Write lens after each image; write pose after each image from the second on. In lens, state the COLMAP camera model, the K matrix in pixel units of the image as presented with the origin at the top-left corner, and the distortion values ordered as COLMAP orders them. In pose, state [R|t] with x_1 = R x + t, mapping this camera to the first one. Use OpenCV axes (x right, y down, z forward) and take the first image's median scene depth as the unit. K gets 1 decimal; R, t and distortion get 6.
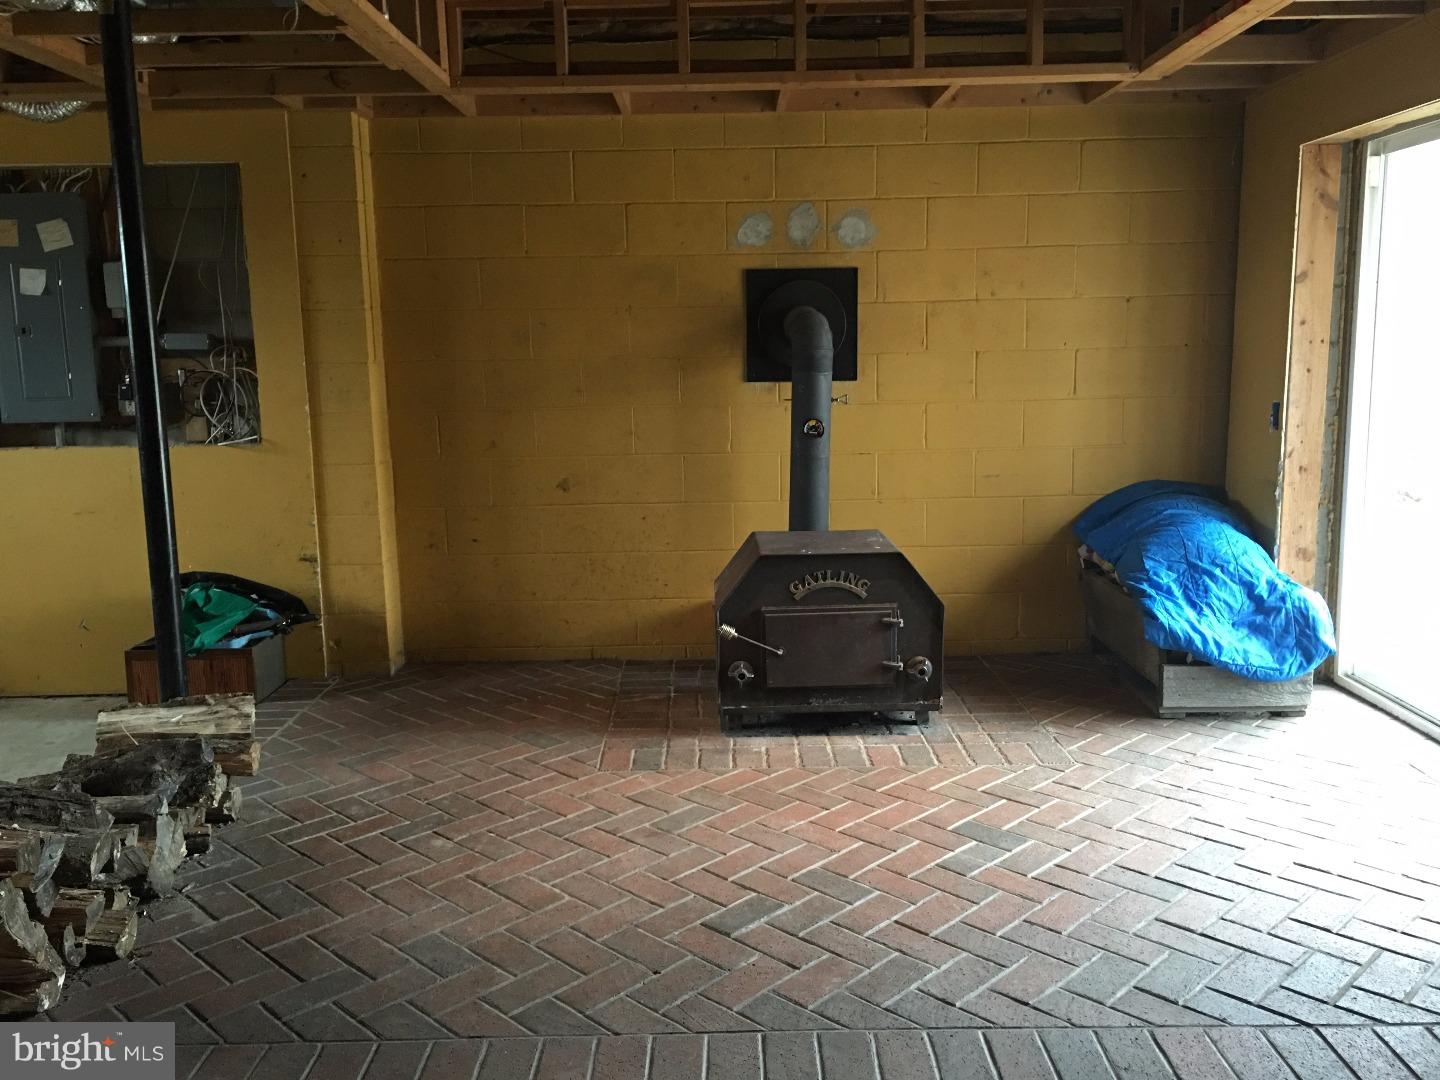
lens RADIAL K [[1232.7, 0, 720.0], [0, 1232.7, 540.0], [0, 0, 1]] dist [0.098339, -0.122314]
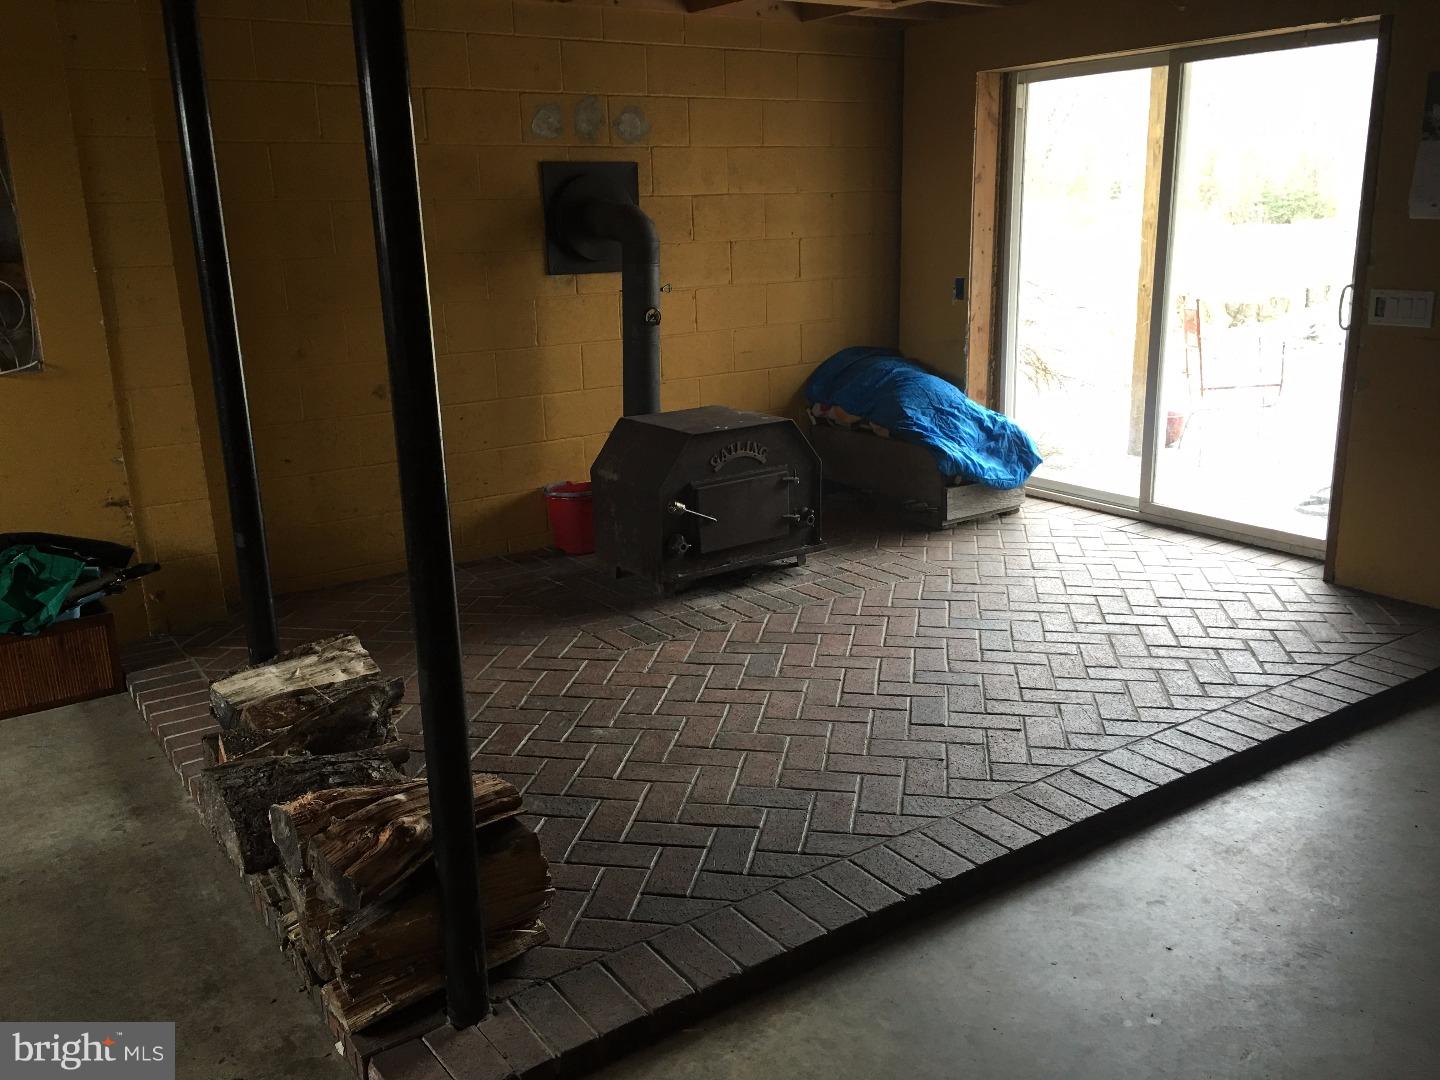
lens RADIAL K [[1232.7, 0, 720.0], [0, 1232.7, 540.0], [0, 0, 1]] dist [0.098339, -0.122314]
pose [[0.821650, -0.151589, 0.549465, -0.523206], [0.102436, 0.987563, 0.119273, -0.021907], [-0.560712, -0.041716, 0.826959, 0.071131]]
